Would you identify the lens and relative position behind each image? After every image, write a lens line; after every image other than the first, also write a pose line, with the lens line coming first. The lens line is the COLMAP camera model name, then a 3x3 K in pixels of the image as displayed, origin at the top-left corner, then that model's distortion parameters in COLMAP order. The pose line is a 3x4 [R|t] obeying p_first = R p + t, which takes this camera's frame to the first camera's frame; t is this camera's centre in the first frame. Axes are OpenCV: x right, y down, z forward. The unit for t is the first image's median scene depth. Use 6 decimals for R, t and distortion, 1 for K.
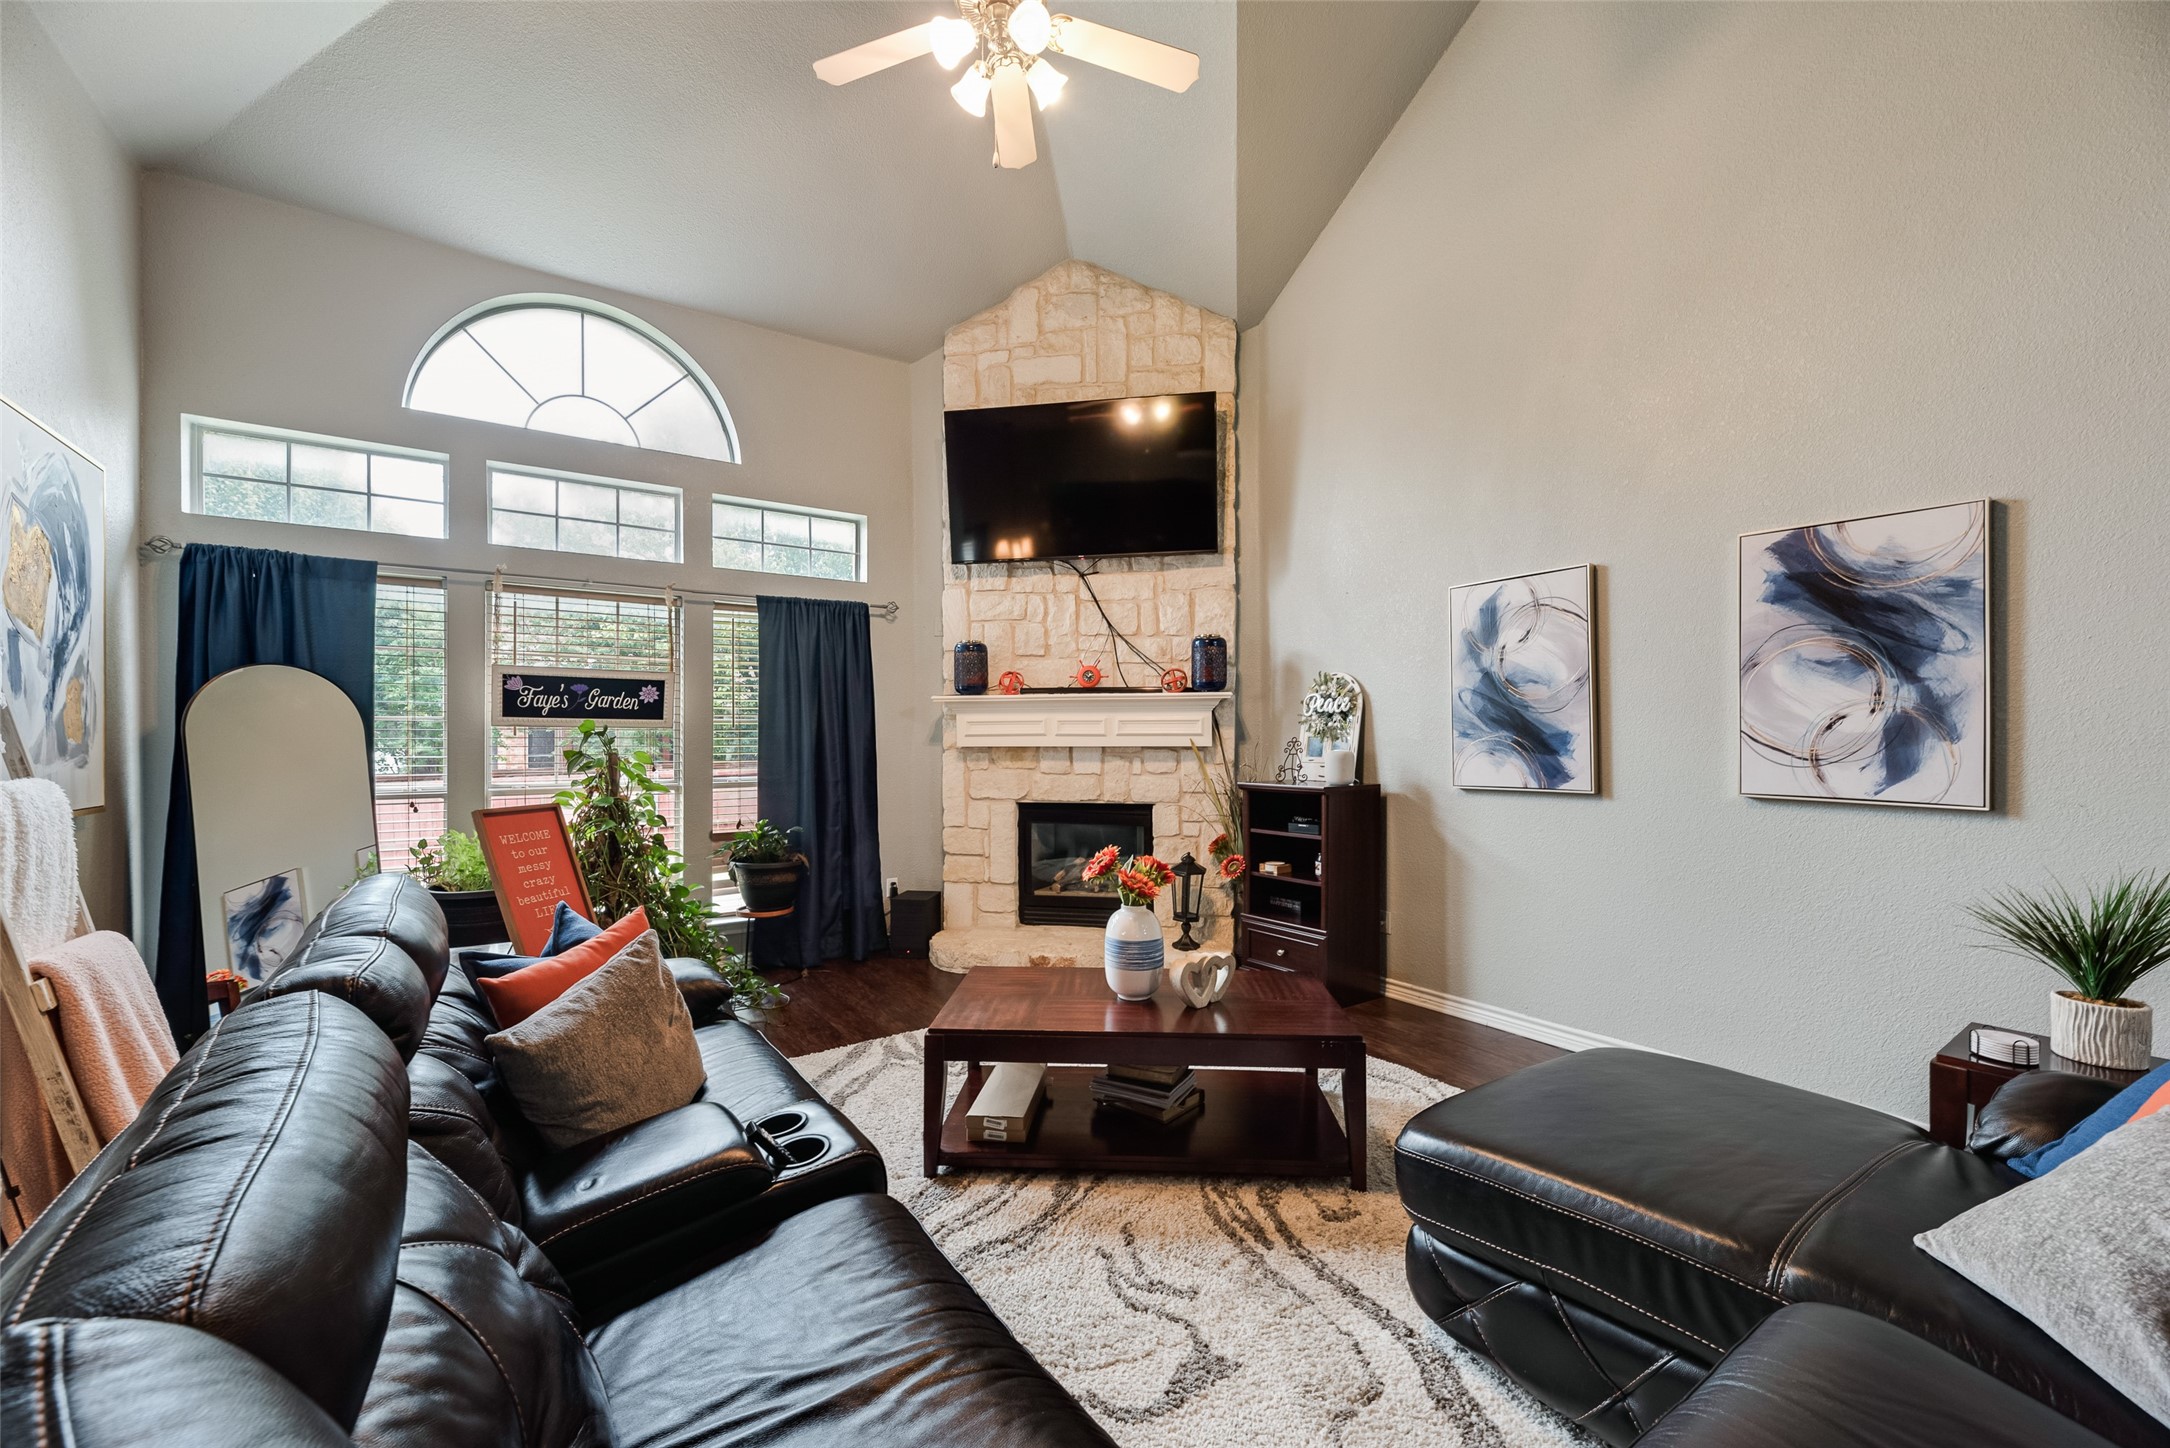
lens RADIAL K [[870.0, 0, 1086.3], [0, 870.0, 732.1], [0, 0, 1]] dist [0.002007, -0.000227]
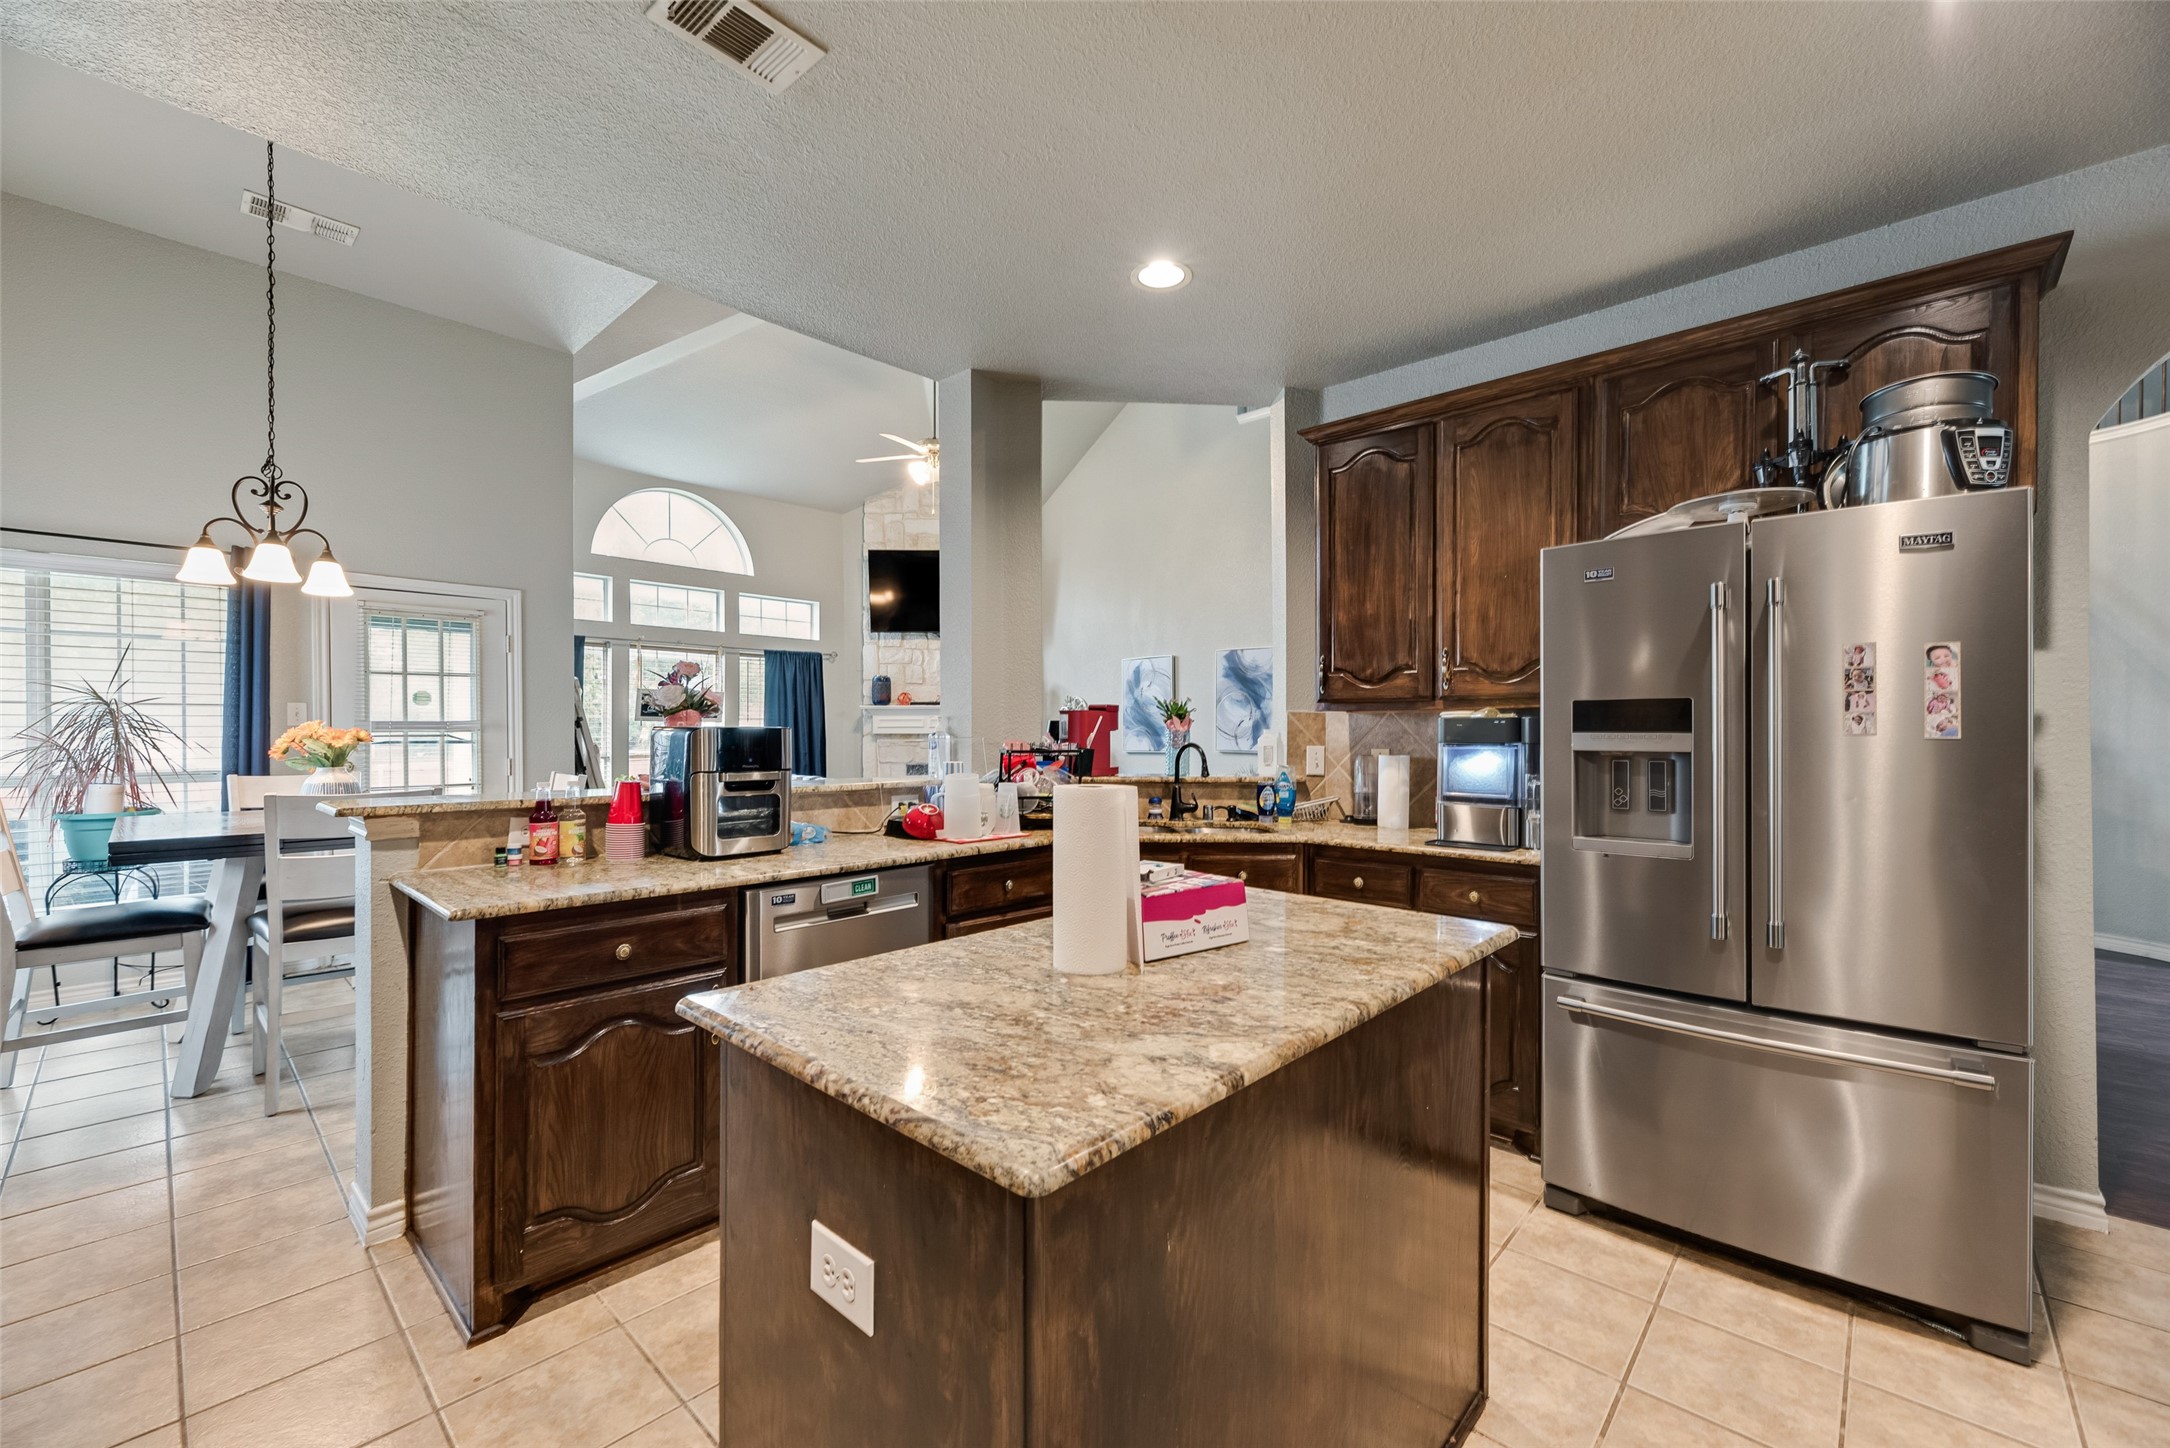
lens RADIAL K [[870.0, 0, 1080.1], [0, 870.0, 727.5], [0, 0, 1]] dist [0.002007, -0.000227]
pose [[0.976422, 0.006792, 0.215763, -0.124996], [-0.005944, 0.999972, -0.004579, 0.010521], [-0.215788, 0.003189, 0.976435, -0.905306]]
